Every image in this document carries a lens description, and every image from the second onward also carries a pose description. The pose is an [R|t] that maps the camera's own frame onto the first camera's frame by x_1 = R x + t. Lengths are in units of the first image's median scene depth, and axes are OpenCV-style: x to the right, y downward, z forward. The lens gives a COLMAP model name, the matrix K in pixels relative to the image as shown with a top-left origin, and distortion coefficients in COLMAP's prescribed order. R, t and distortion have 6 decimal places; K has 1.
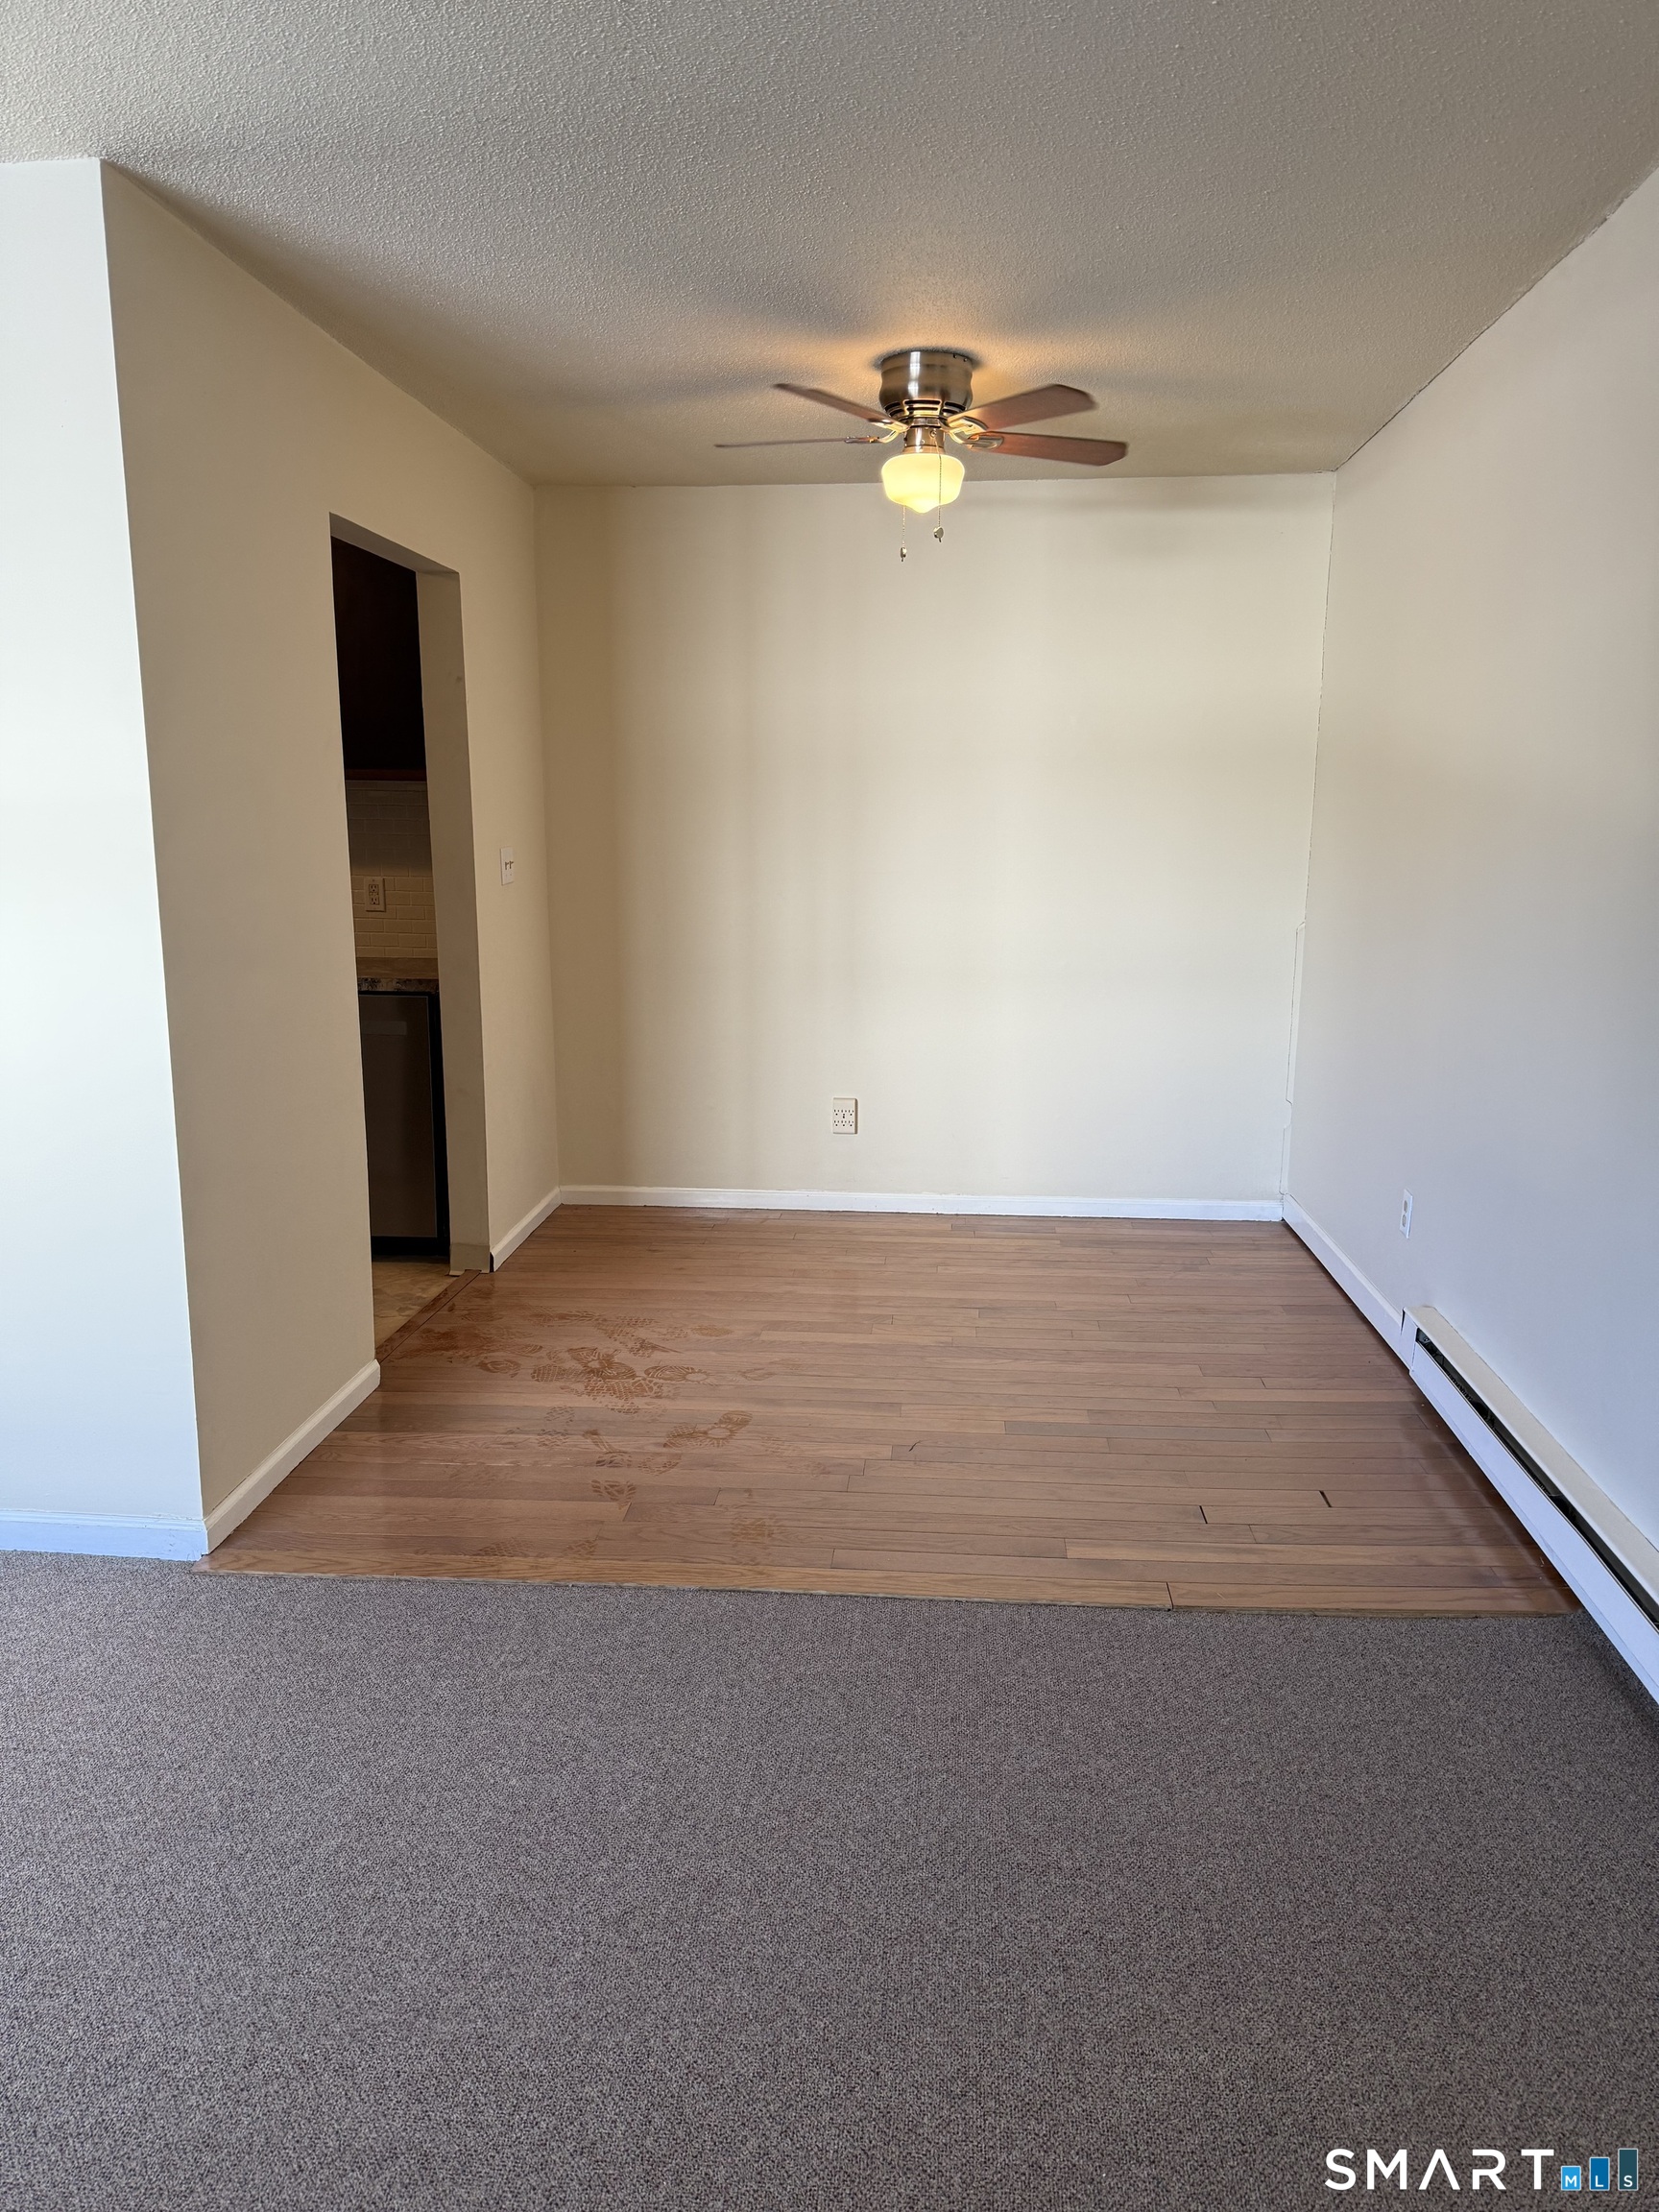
lens RADIAL K [[1555.4, 0, 830.5], [0, 1555.4, 1101.2], [0, 0, 1]] dist [0.060152, -0.056460]
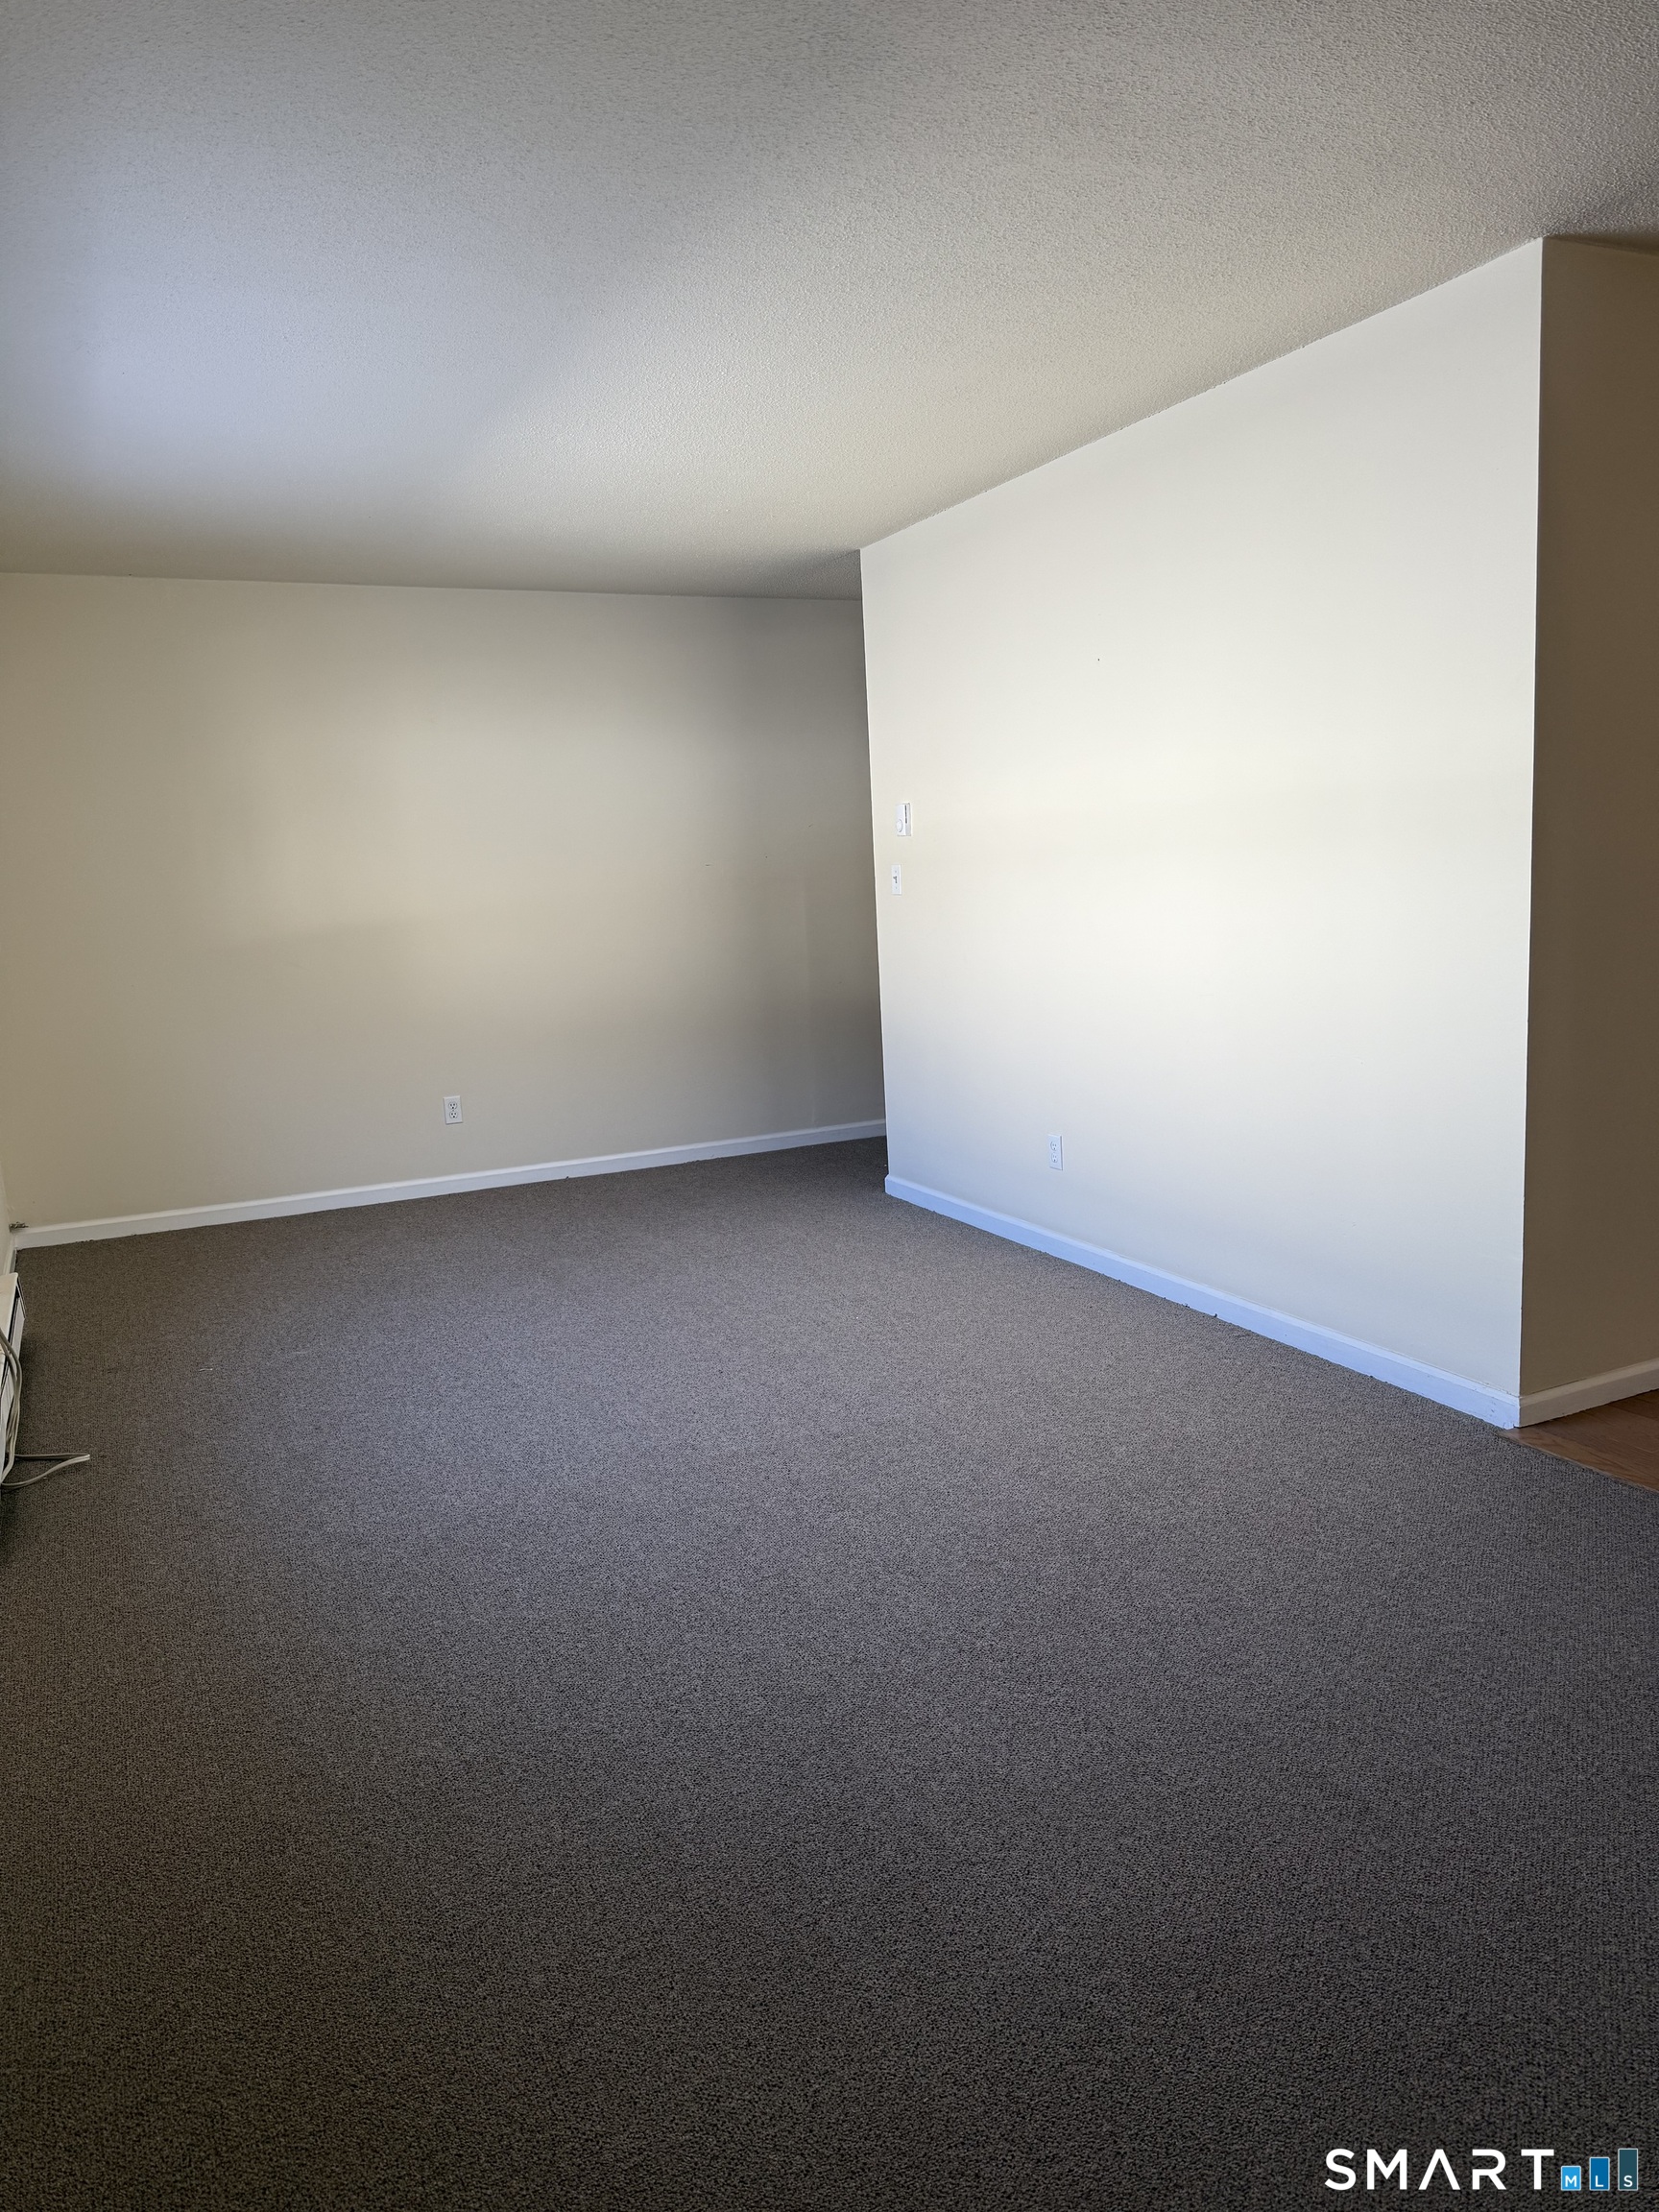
lens RADIAL K [[1555.4, 0, 826.4], [0, 1555.4, 1113.4], [0, 0, 1]] dist [0.060152, -0.056460]
pose [[0.502386, 0.099626, -0.858885, 0.360811], [-0.090154, 0.993961, 0.062561, 0.035964], [0.859931, 0.046002, 0.508334, -0.042335]]
